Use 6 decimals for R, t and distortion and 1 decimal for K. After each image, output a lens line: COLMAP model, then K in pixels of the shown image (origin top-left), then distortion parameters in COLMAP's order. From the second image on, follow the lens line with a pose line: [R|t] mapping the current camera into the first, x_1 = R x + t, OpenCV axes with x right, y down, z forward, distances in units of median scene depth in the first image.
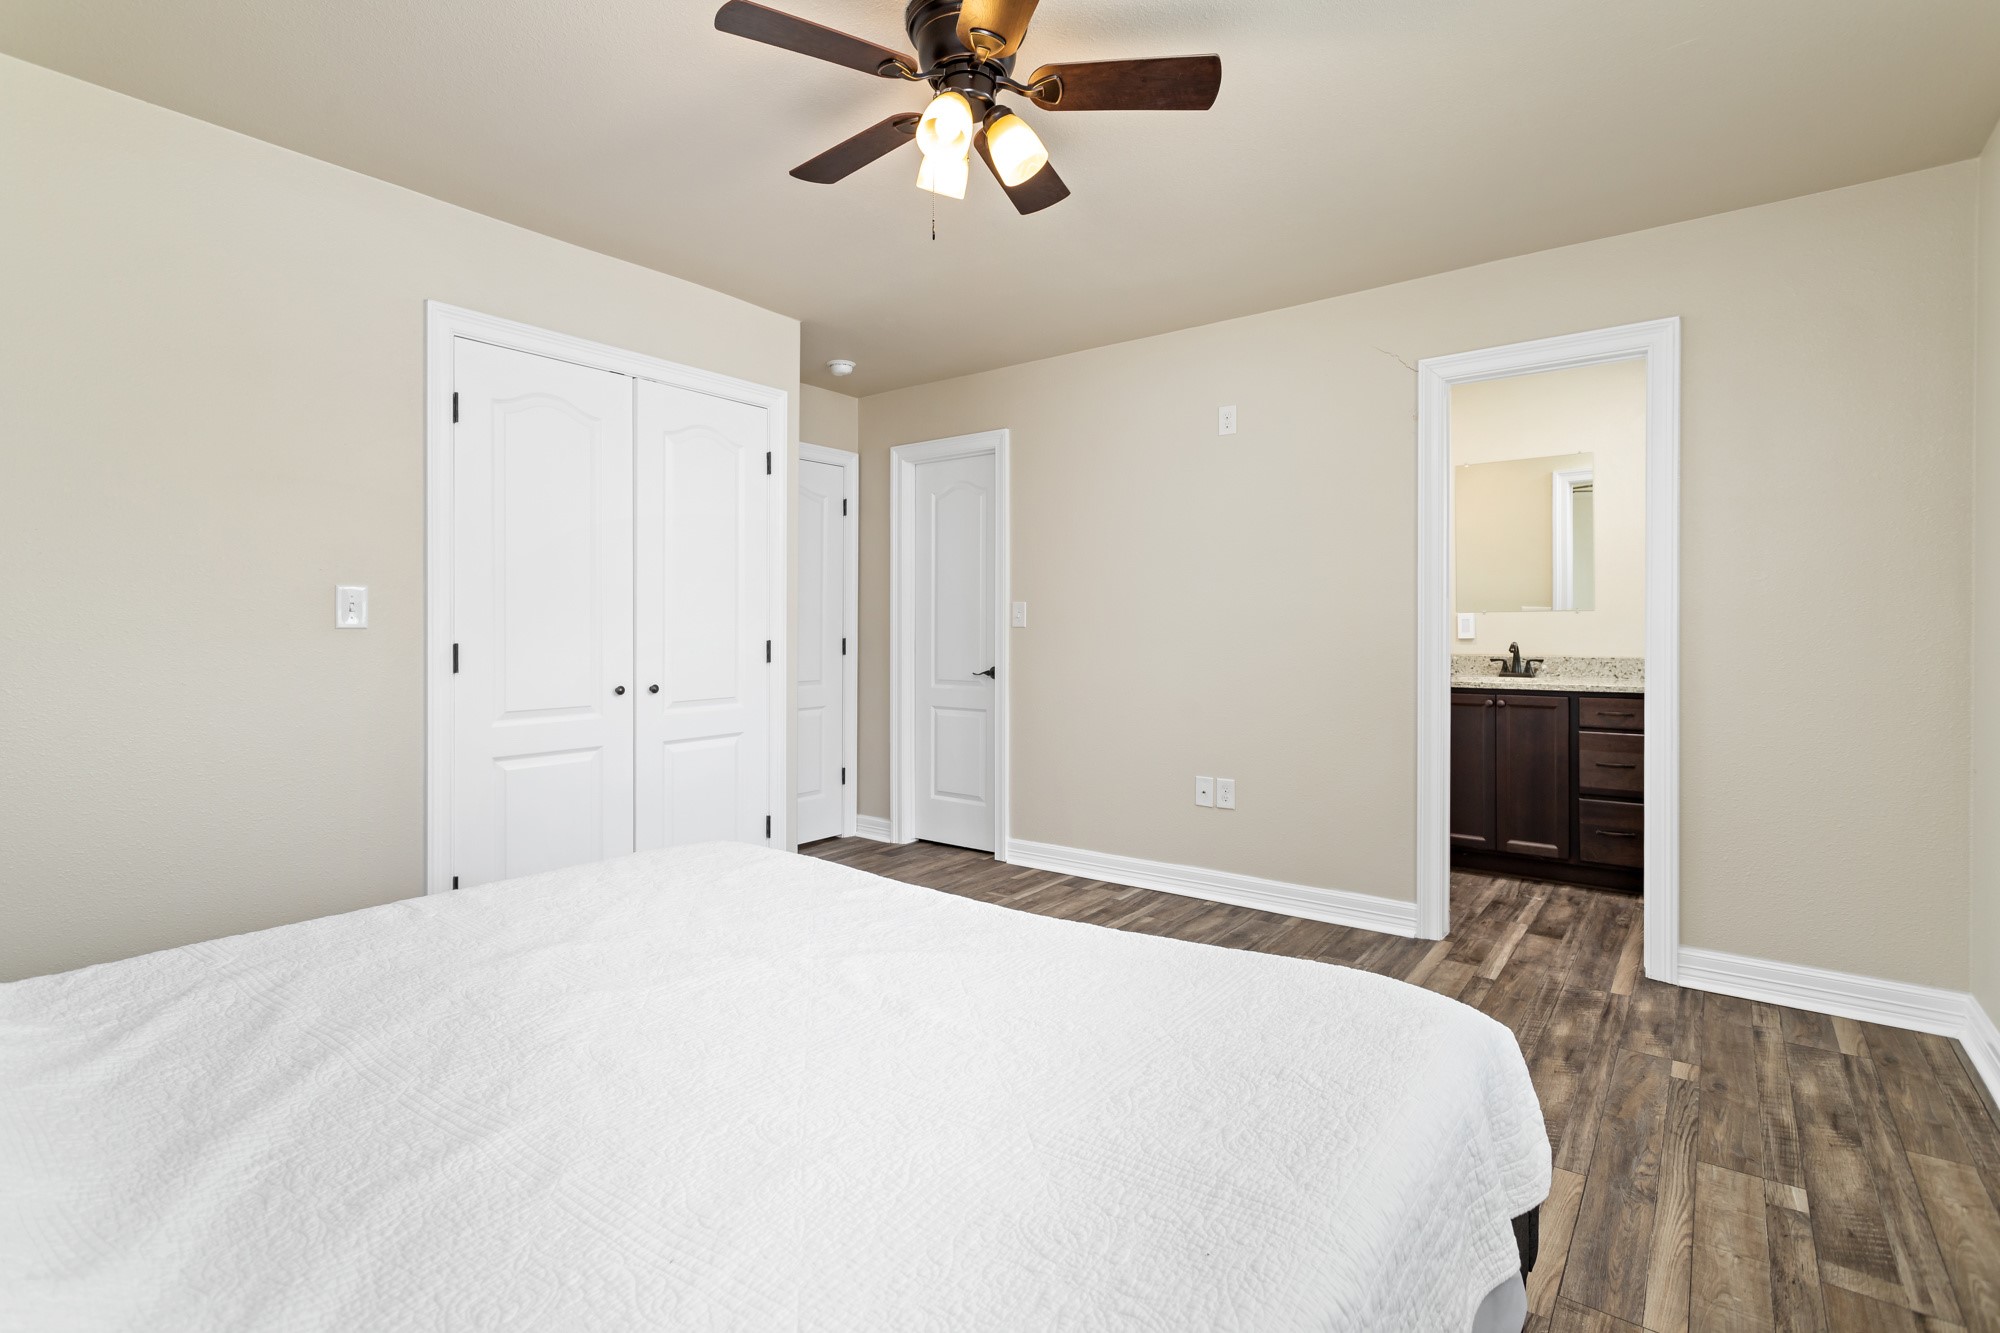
lens RADIAL K [[953.2, 0, 1007.7], [0, 953.2, 620.2], [0, 0, 1]] dist [0.014272, 0.000785]
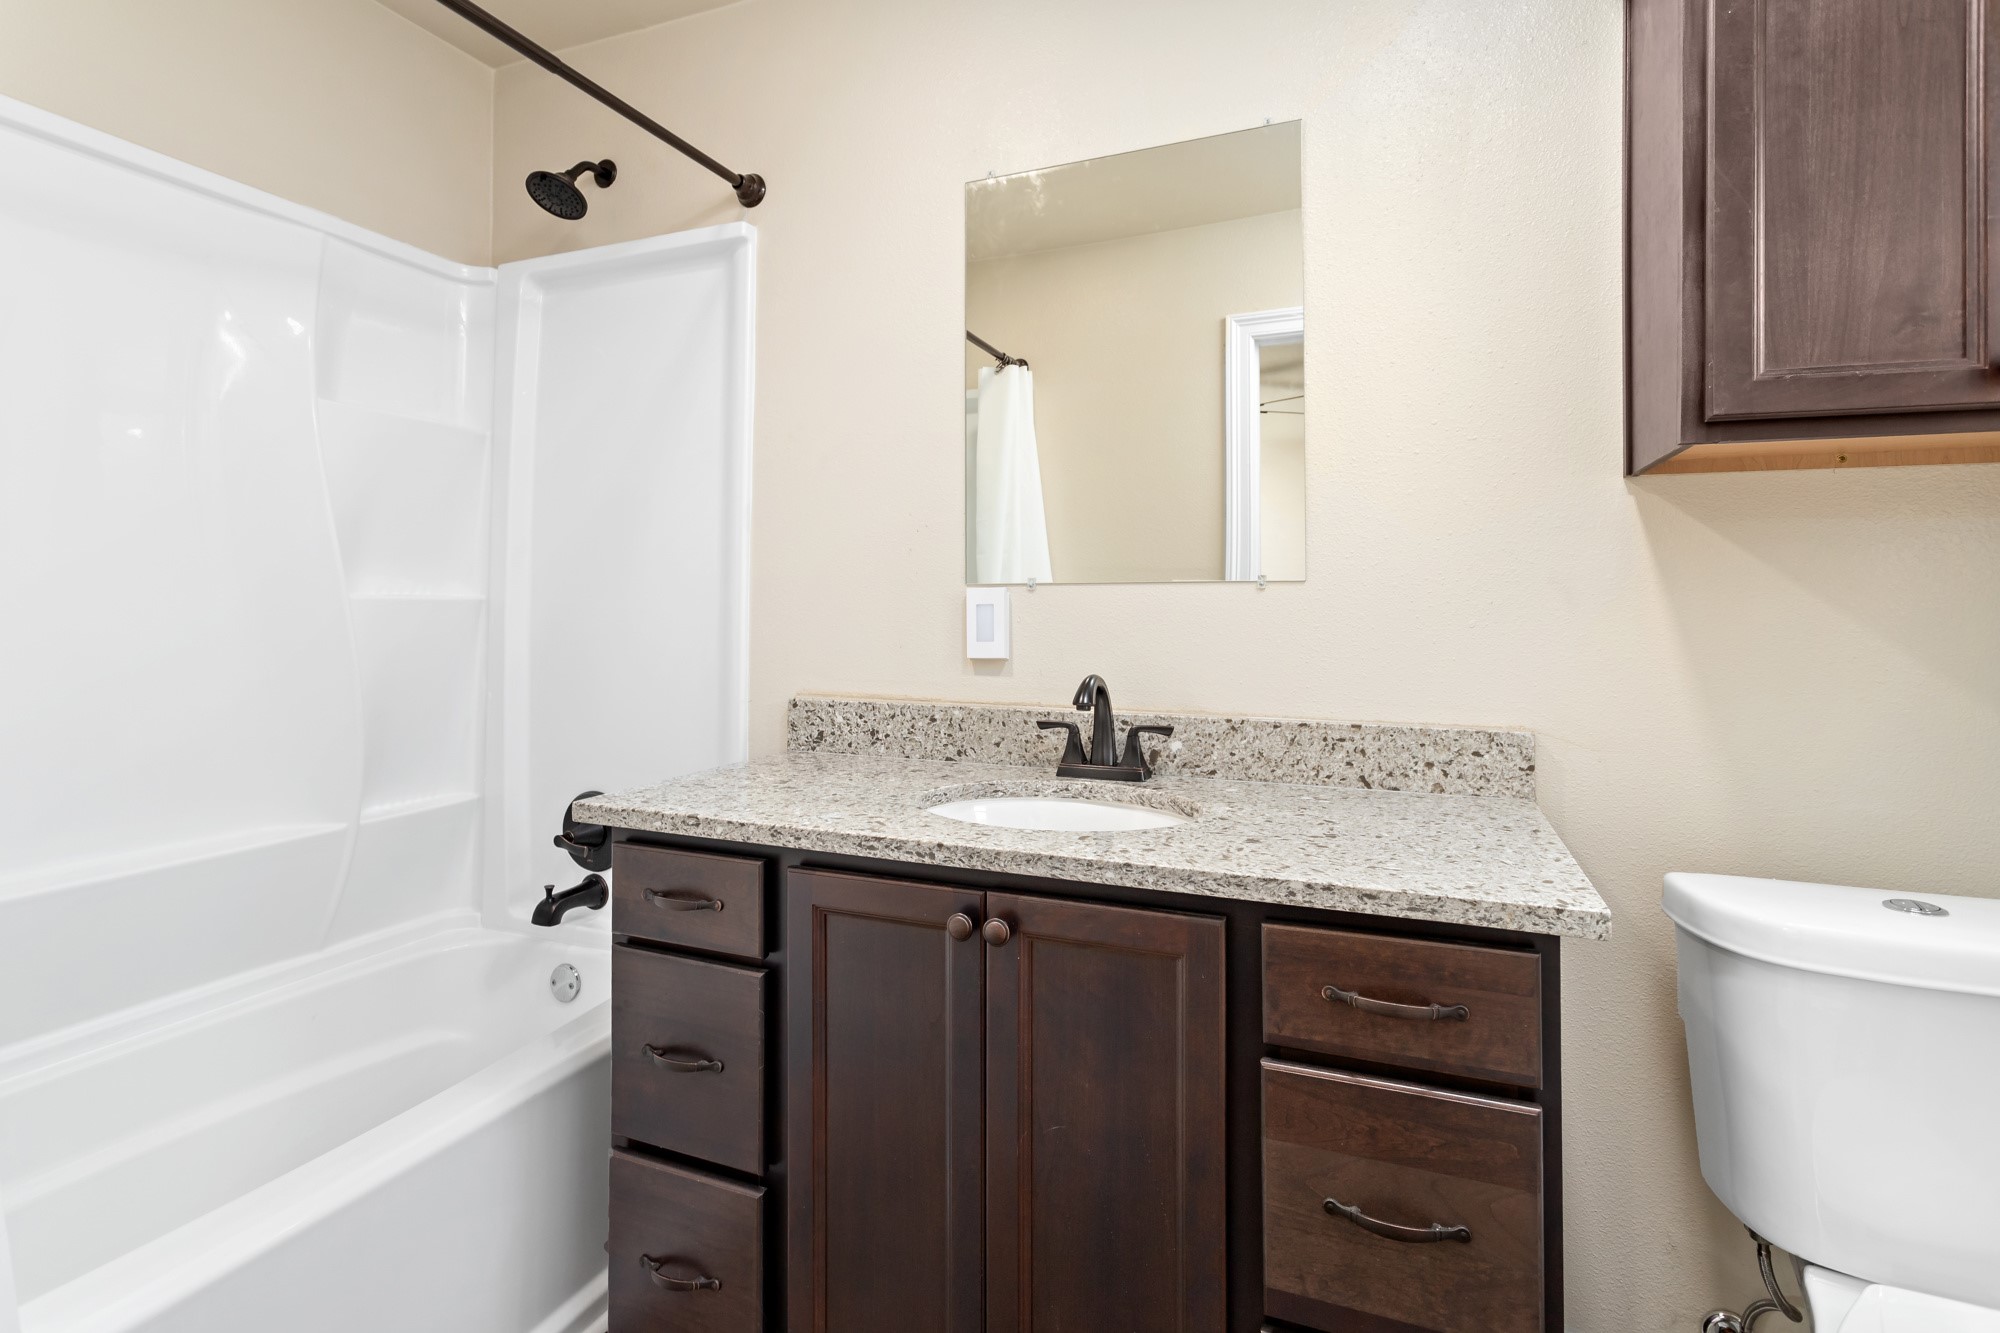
lens RADIAL K [[953.2, 0, 1007.7], [0, 953.2, 620.2], [0, 0, 1]] dist [0.014272, 0.000785]
pose [[0.964372, 0.003525, 0.264525, 0.438433], [-0.007880, 0.999850, 0.015405, -0.001046], [-0.264431, -0.016941, 0.964256, 0.732363]]
